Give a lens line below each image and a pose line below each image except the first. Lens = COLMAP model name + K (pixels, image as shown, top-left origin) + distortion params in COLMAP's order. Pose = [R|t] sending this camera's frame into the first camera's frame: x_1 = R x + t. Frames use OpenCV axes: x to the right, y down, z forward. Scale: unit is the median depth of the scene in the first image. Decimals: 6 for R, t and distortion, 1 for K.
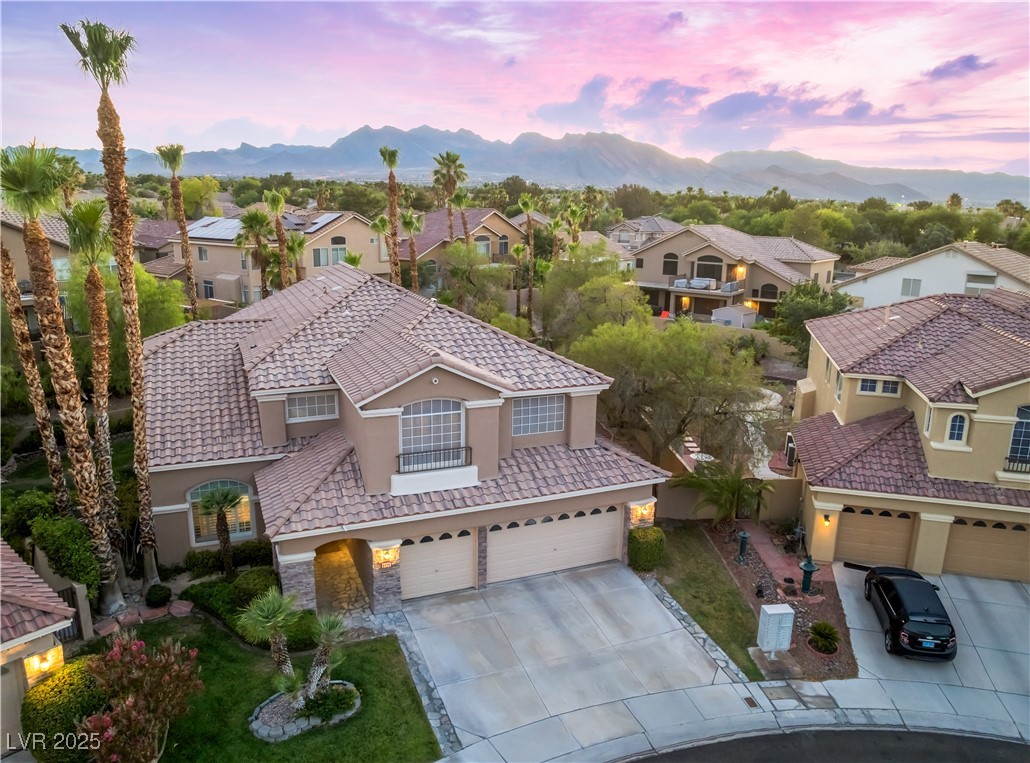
lens RADIAL K [[733.6, 0, 515.0], [0, 733.6, 381.5], [0, 0, 1]] dist [-0.040235, 0.000980]
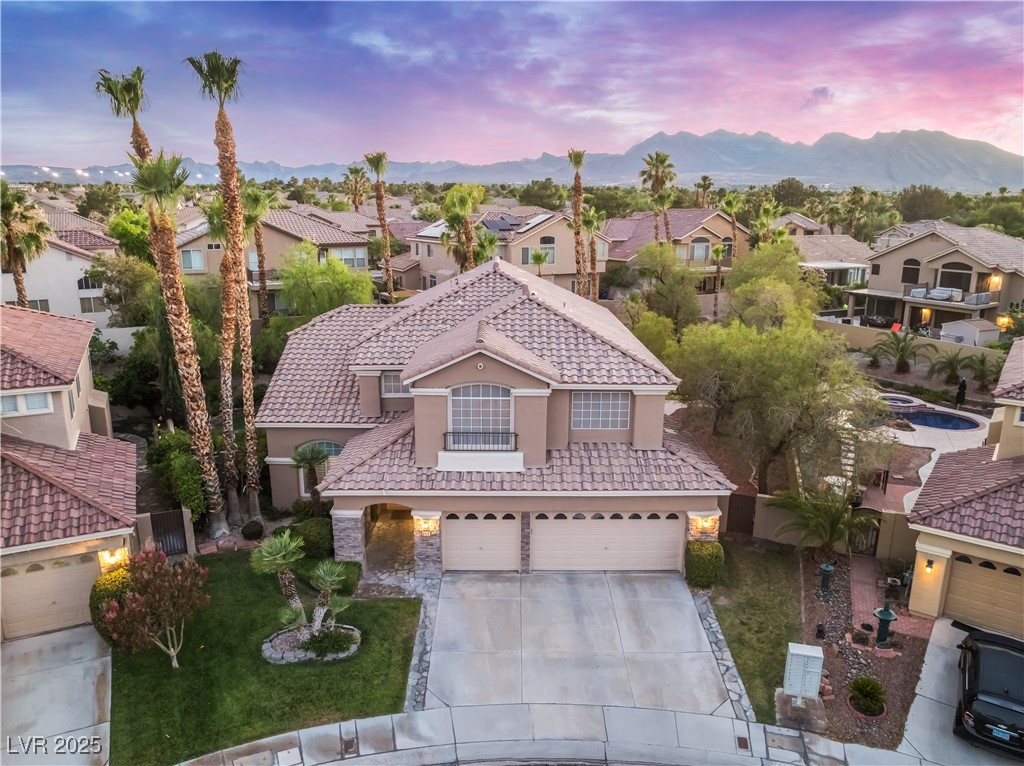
lens RADIAL K [[725.6, 0, 512.0], [0, 725.6, 383.0], [0, 0, 1]] dist [-0.038687, 0.004575]
pose [[0.926465, 0.077758, -0.368261, 0.310756], [-0.078729, 0.996819, 0.012411, 0.006885], [0.368055, 0.017495, 0.929639, 0.051725]]
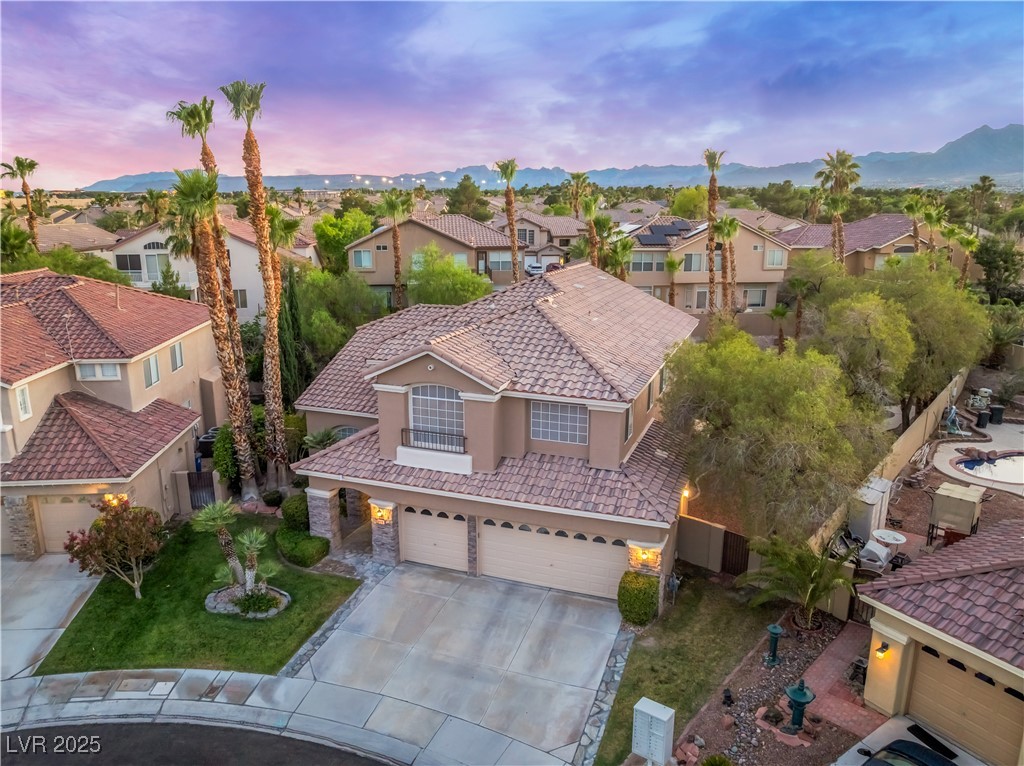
lens RADIAL K [[724.0, 0, 512.0], [0, 724.0, 383.0], [0, 0, 1]] dist [-0.038991, 0.000201]
pose [[0.727311, 0.143478, -0.671143, 0.684402], [-0.149184, 0.987572, 0.049456, -0.047665], [0.669898, 0.064154, 0.739677, 0.286809]]
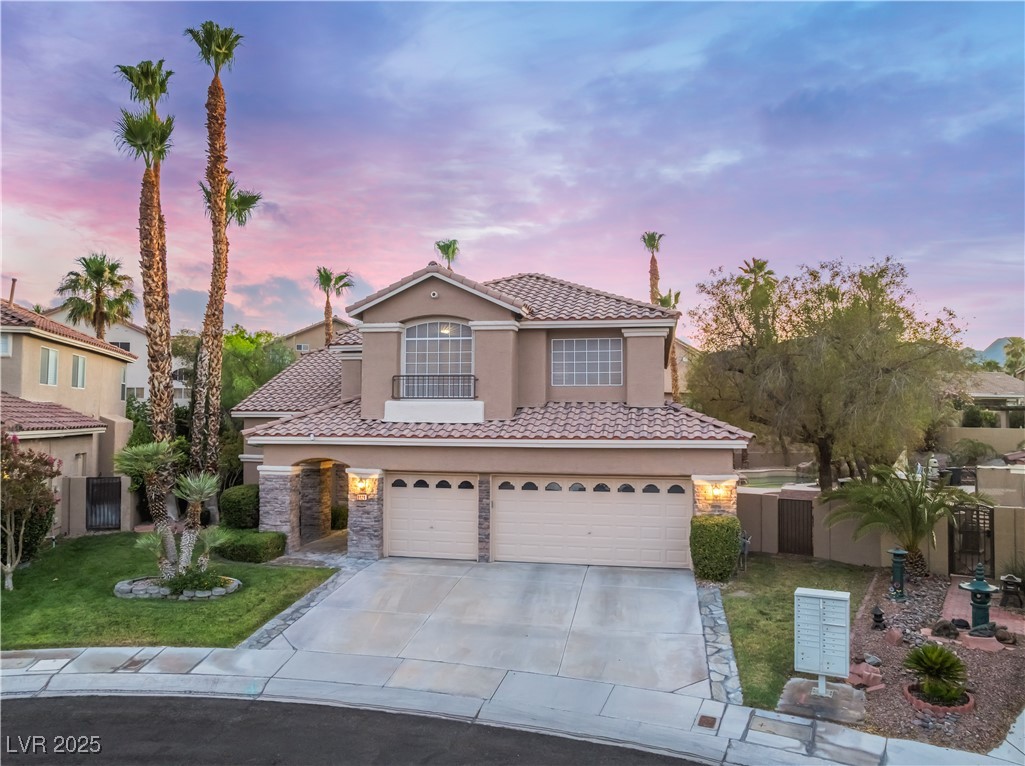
lens RADIAL K [[721.8, 0, 512.5], [0, 721.8, 383.0], [0, 0, 1]] dist [-0.042954, 0.011618]
pose [[0.828351, -0.040177, -0.558767, 0.454337], [-0.121162, 0.960969, -0.248713, 0.307246], [0.546950, 0.273723, 0.791152, 0.372063]]
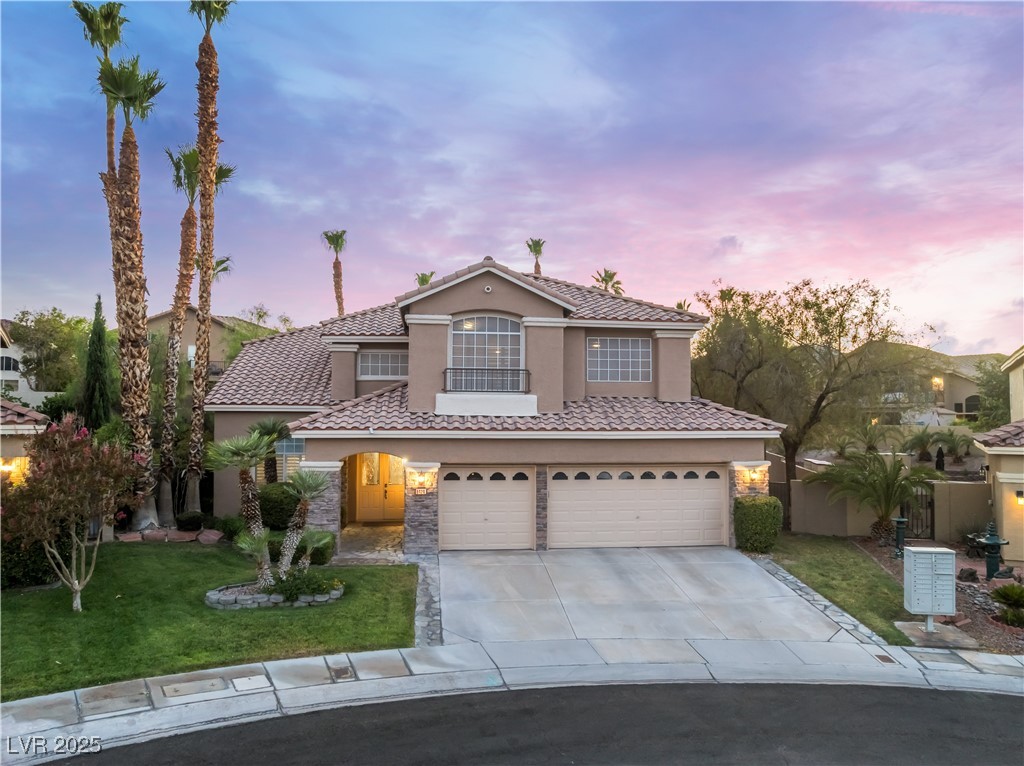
lens RADIAL K [[721.1, 0, 512.0], [0, 721.1, 383.0], [0, 0, 1]] dist [-0.042954, 0.011618]
pose [[0.960612, -0.026014, -0.276673, 0.161965], [-0.053555, 0.959615, -0.276171, 0.350858], [0.272684, 0.280110, 0.920425, 0.210513]]
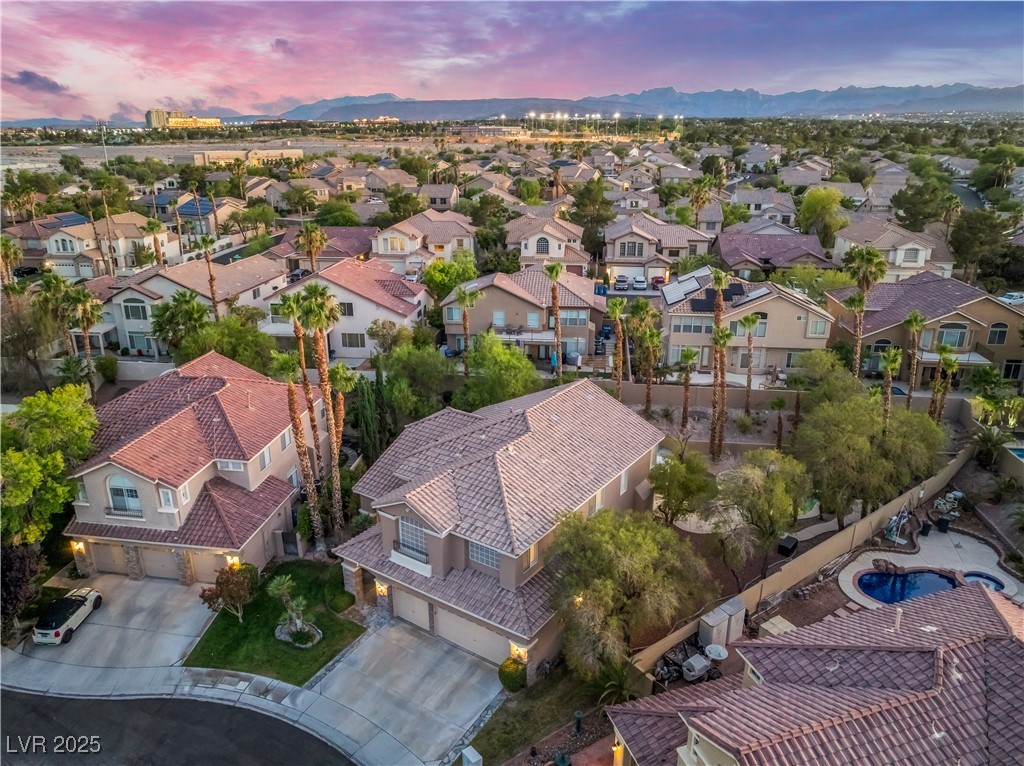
lens RADIAL K [[721.8, 0, 509.5], [0, 721.8, 387.1], [0, 0, 1]] dist [-0.040398, -0.003116]
pose [[0.541320, 0.260620, -0.799406, 1.269878], [-0.186951, 0.964257, 0.187770, -0.627998], [0.819769, 0.047806, 0.570695, 0.214369]]
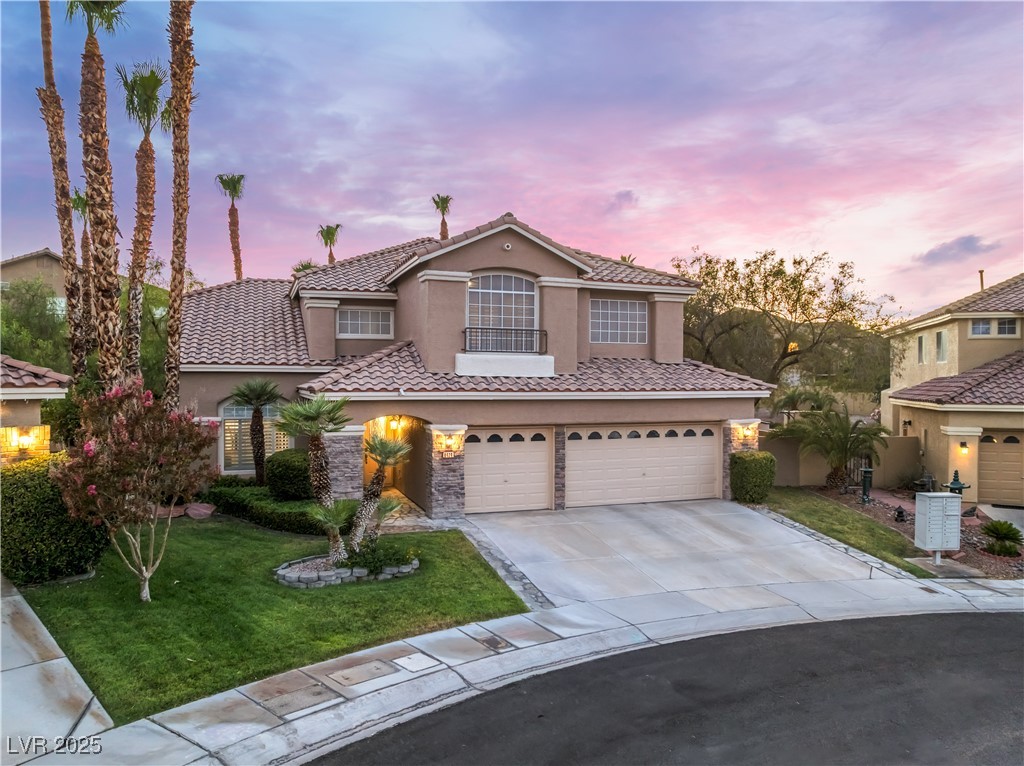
lens RADIAL K [[721.1, 0, 512.0], [0, 721.1, 383.0], [0, 0, 1]] dist [-0.042954, 0.011618]
pose [[0.998793, -0.012428, -0.047511, -0.062682], [0.001175, 0.973217, -0.229884, 0.354359], [0.049095, 0.229551, 0.972058, 0.184610]]
